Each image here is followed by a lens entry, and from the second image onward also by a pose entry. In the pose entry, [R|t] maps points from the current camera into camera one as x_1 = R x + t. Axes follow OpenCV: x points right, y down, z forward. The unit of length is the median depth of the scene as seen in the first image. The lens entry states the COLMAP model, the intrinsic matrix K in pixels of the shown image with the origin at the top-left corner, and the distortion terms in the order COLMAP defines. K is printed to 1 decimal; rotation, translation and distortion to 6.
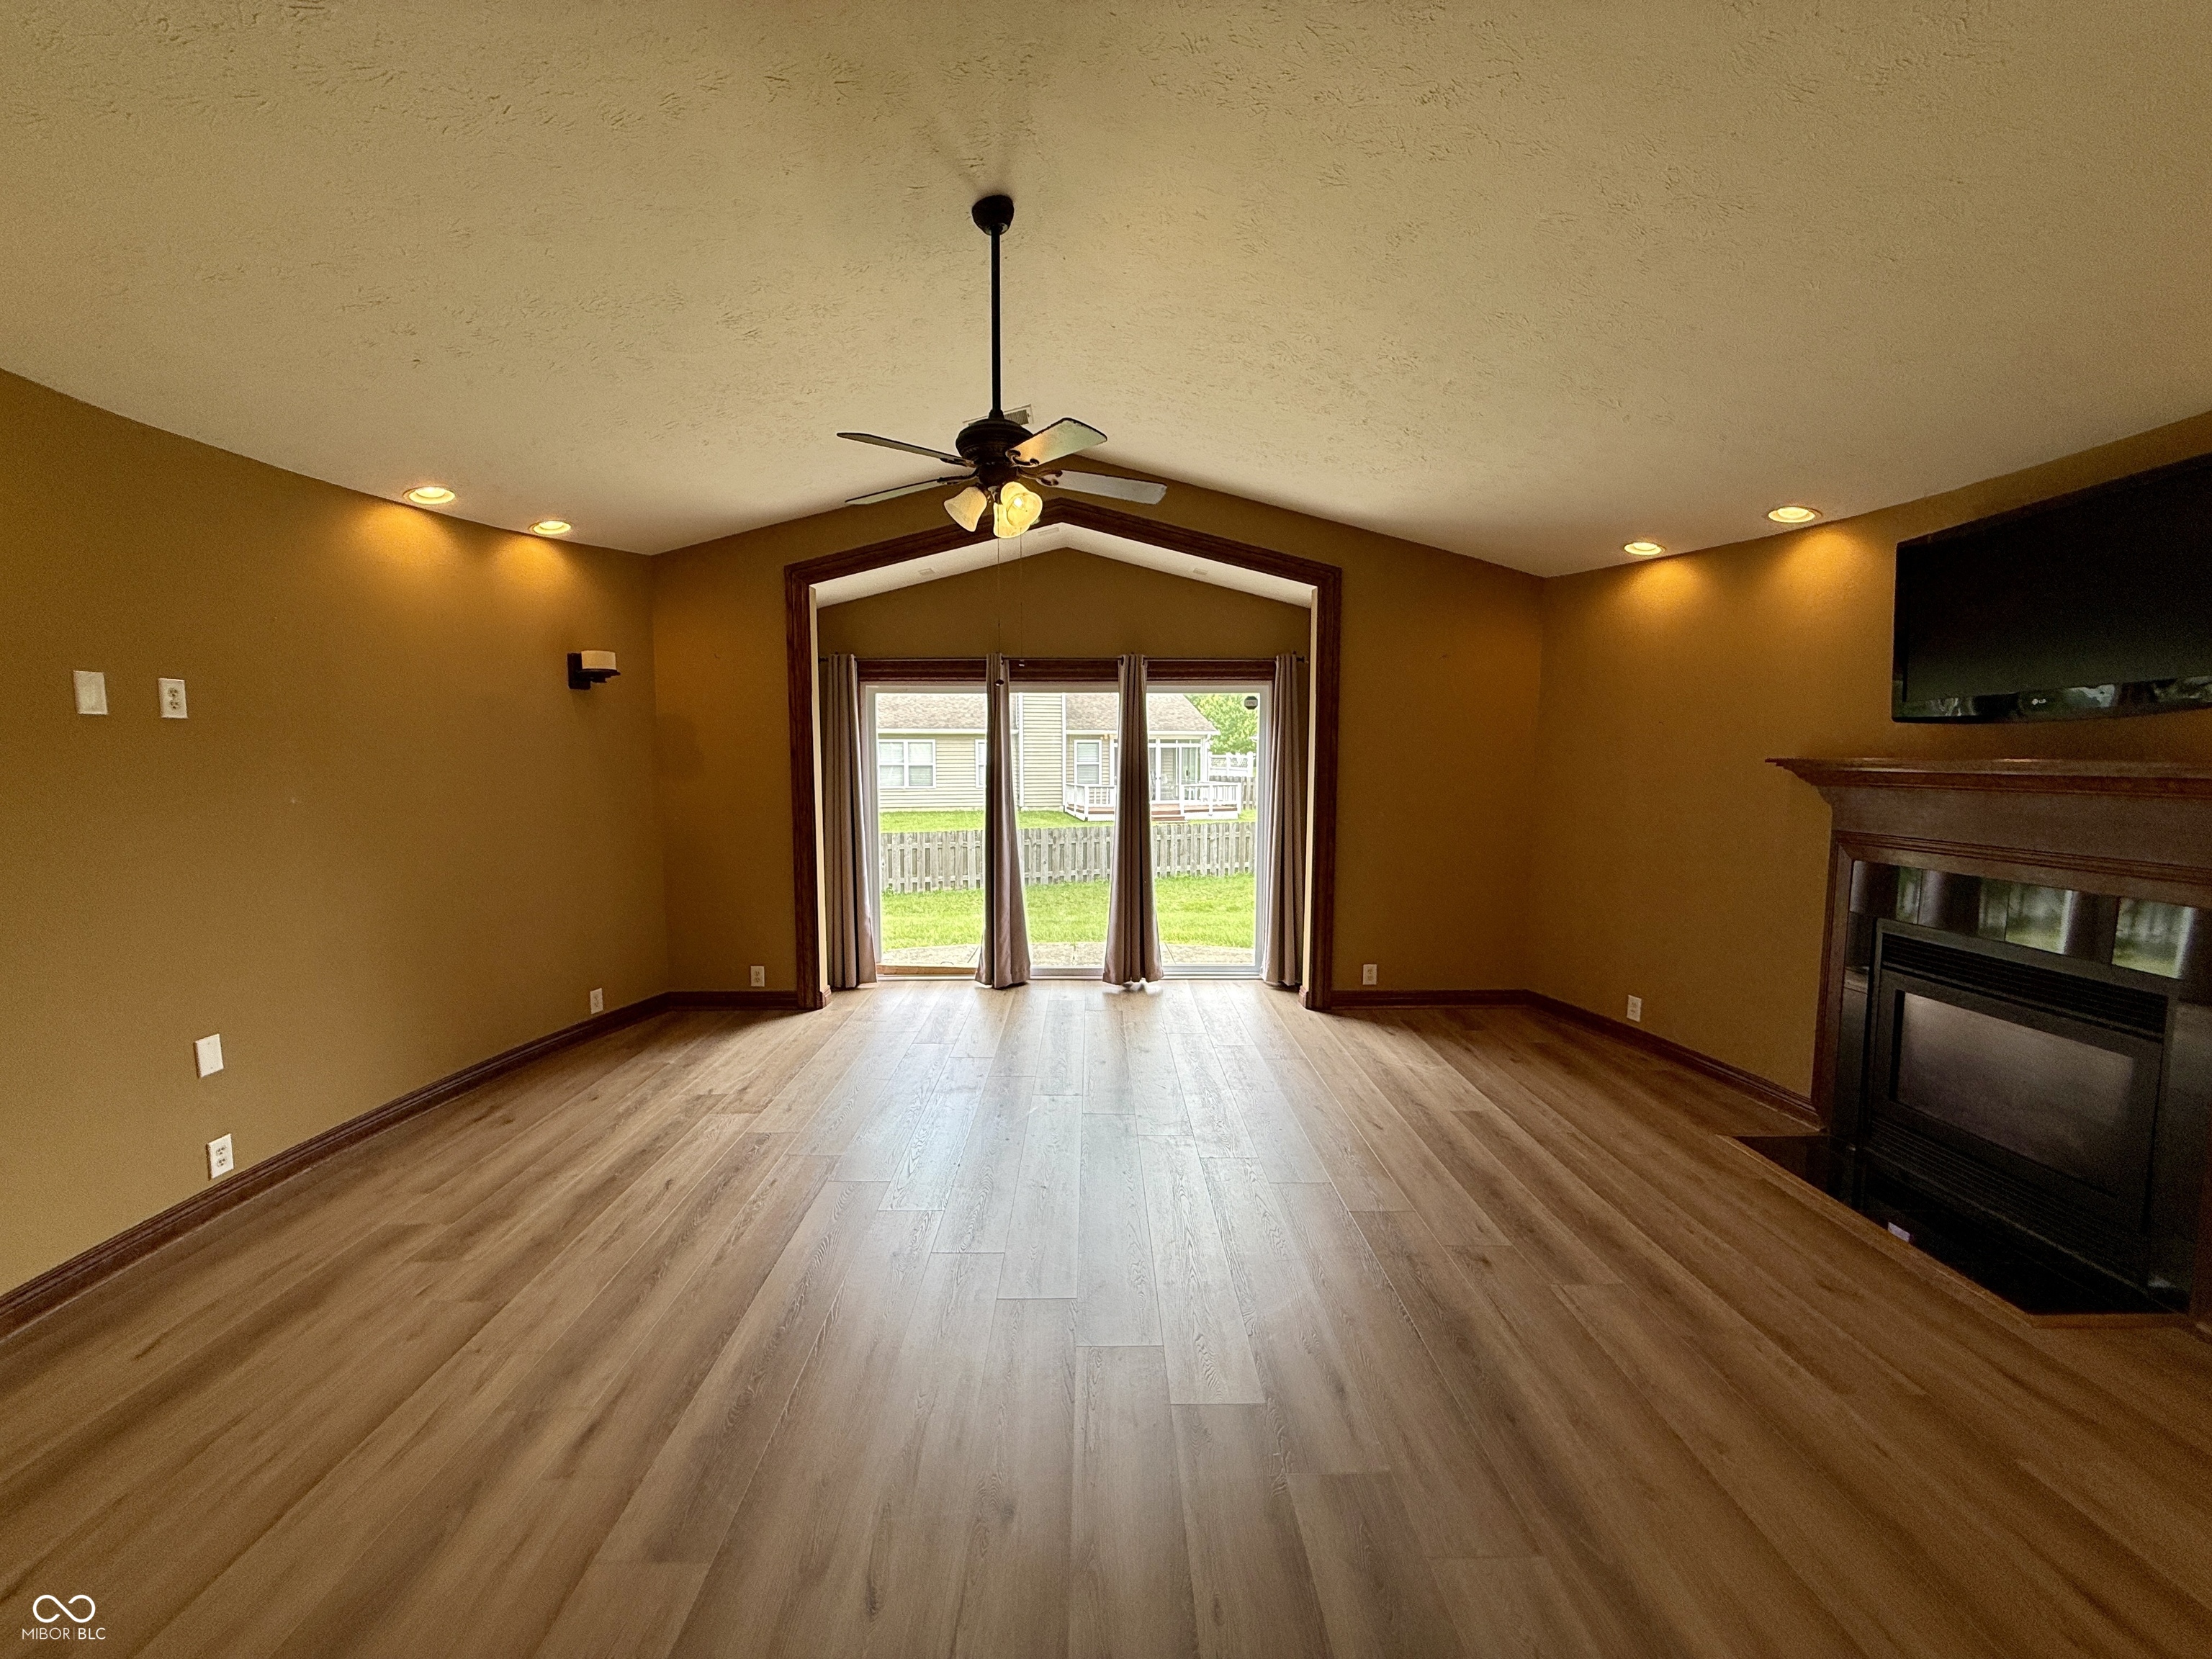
lens RADIAL K [[882.9, 0, 1101.8], [0, 882.9, 828.7], [0, 0, 1]] dist [0.002398, -0.000008]
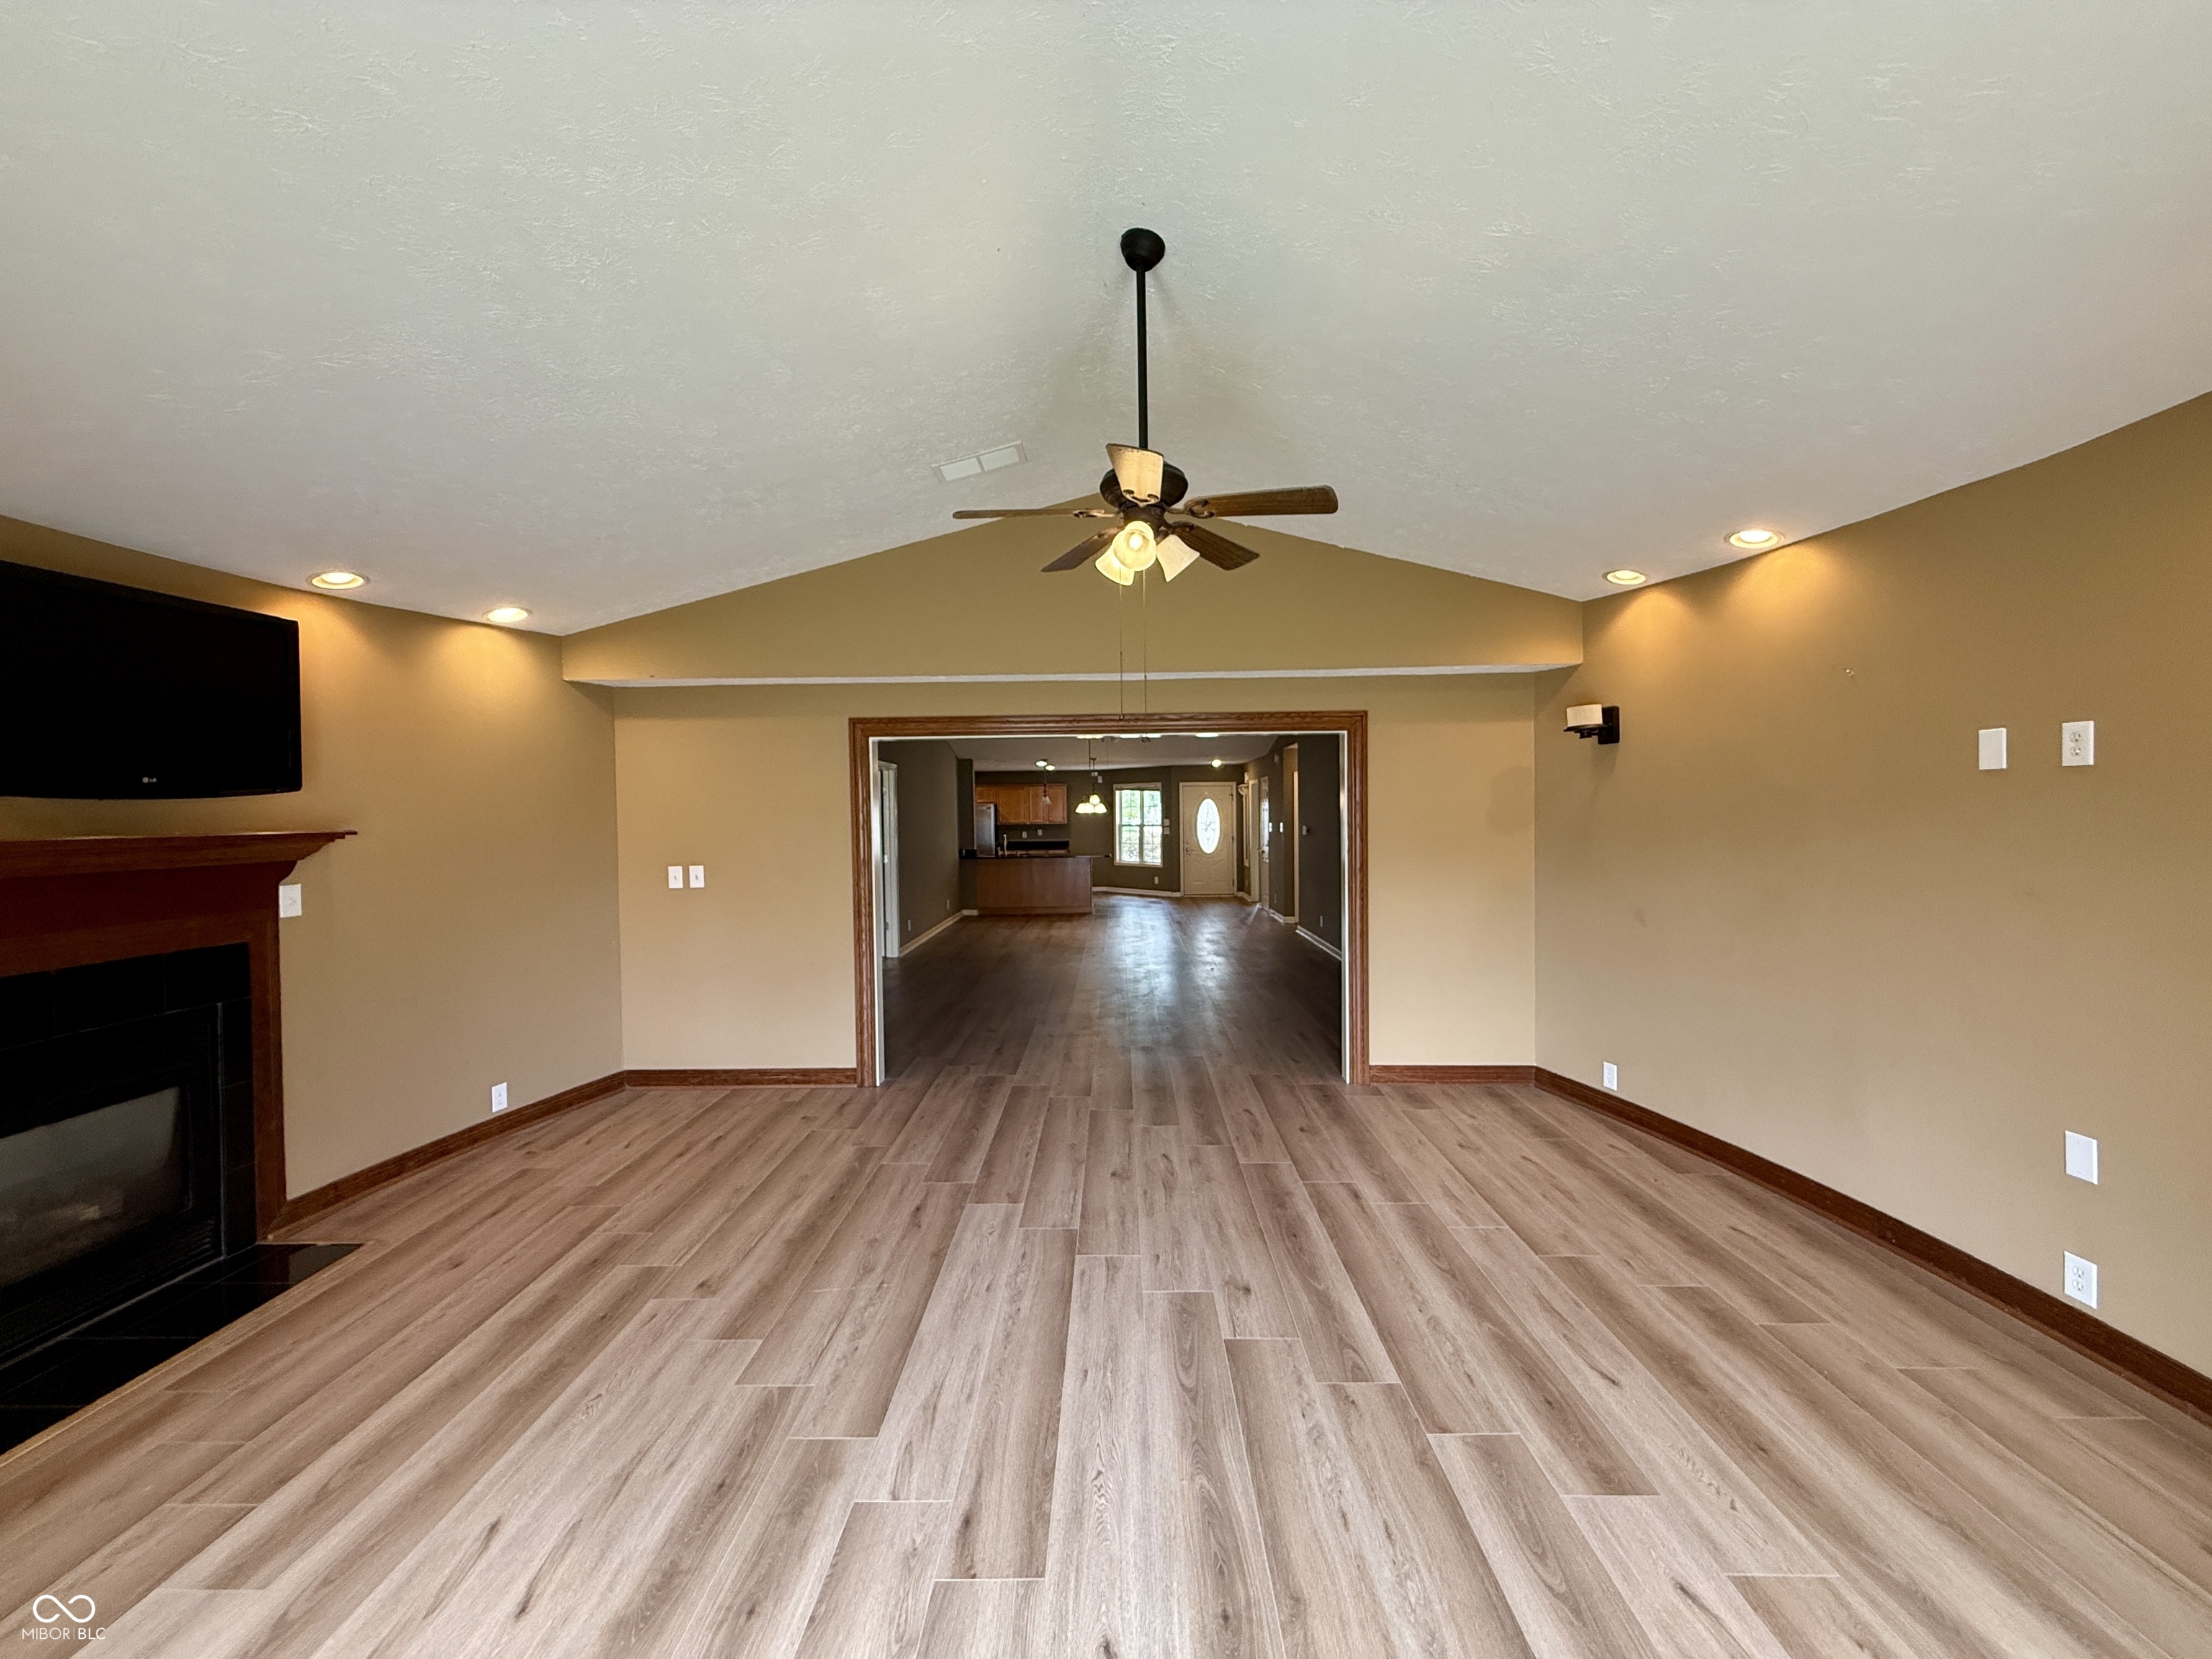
lens RADIAL K [[882.9, 0, 1100.9], [0, 882.9, 826.1], [0, 0, 1]] dist [0.002398, -0.000008]
pose [[-0.999395, 0.012759, 0.032344, -0.061394], [0.016032, 0.994548, 0.103043, -0.108481], [-0.030852, 0.103500, -0.994151, 1.213409]]
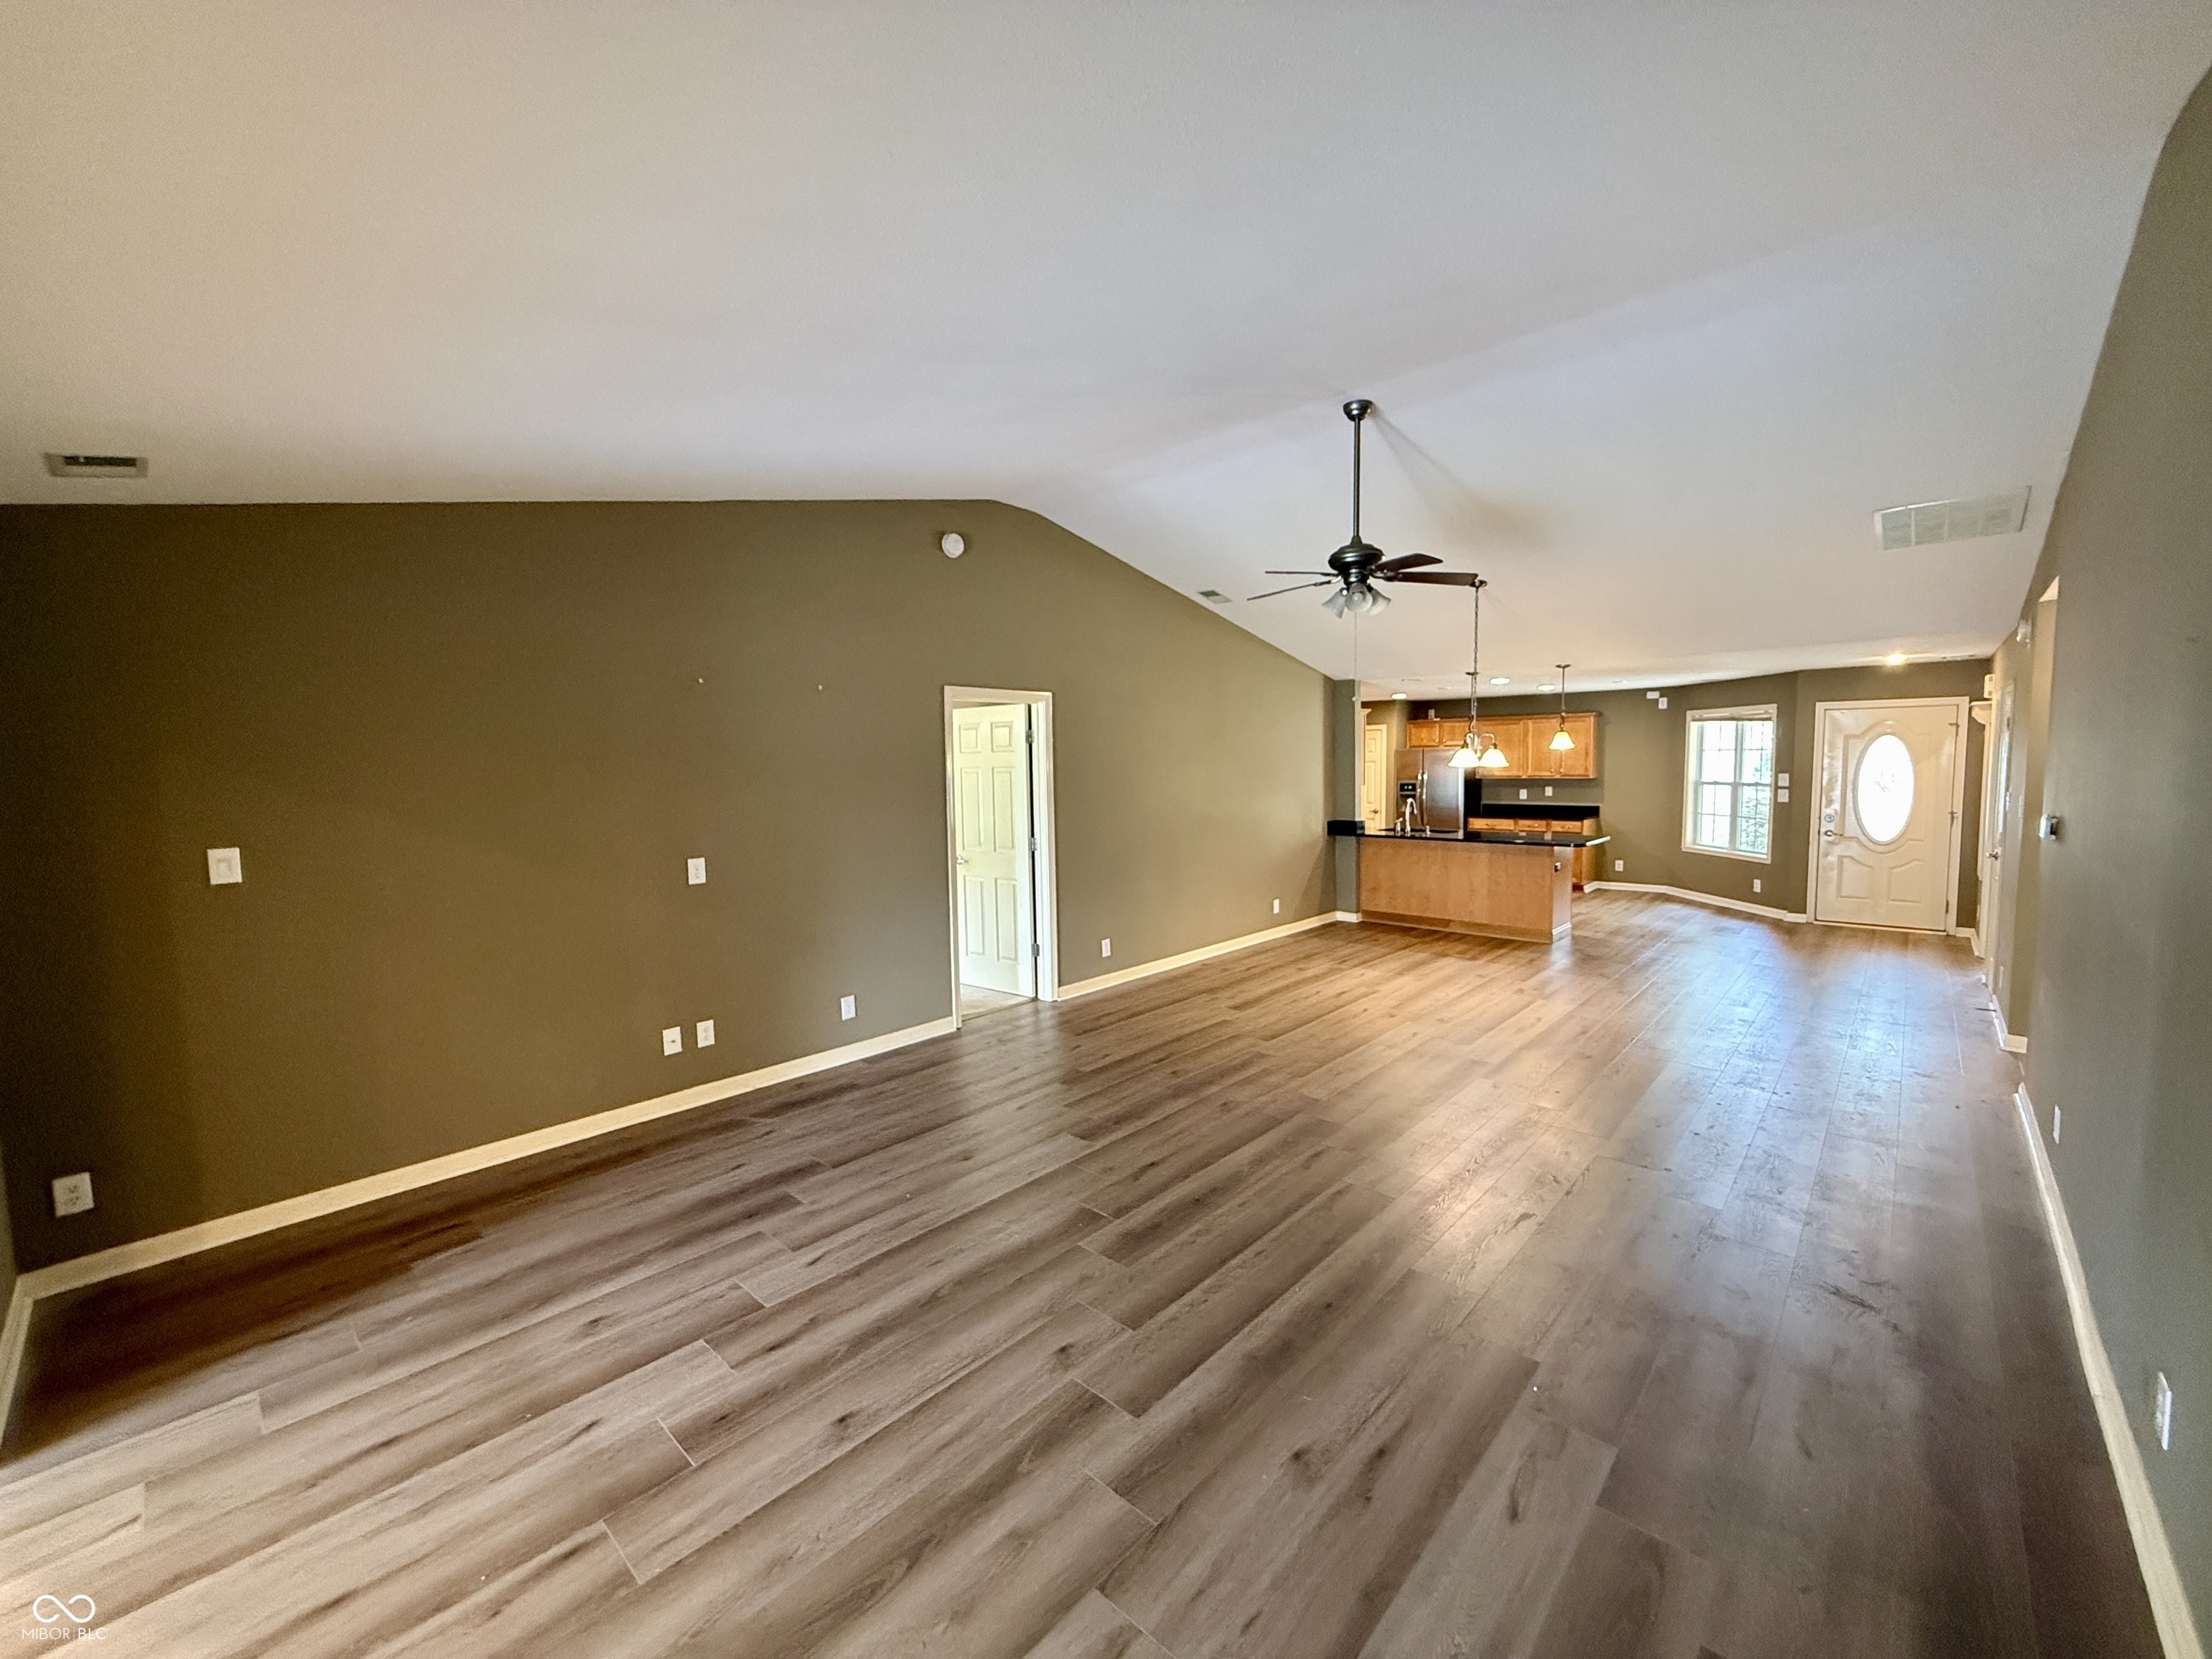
lens RADIAL K [[882.9, 0, 1096.7], [0, 882.9, 827.2], [0, 0, 1]] dist [0.002398, -0.000008]
pose [[-0.727105, -0.039193, 0.685407, -0.464461], [0.075948, 0.987649, 0.137044, -0.018237], [-0.682313, 0.151701, -0.715148, -0.023211]]
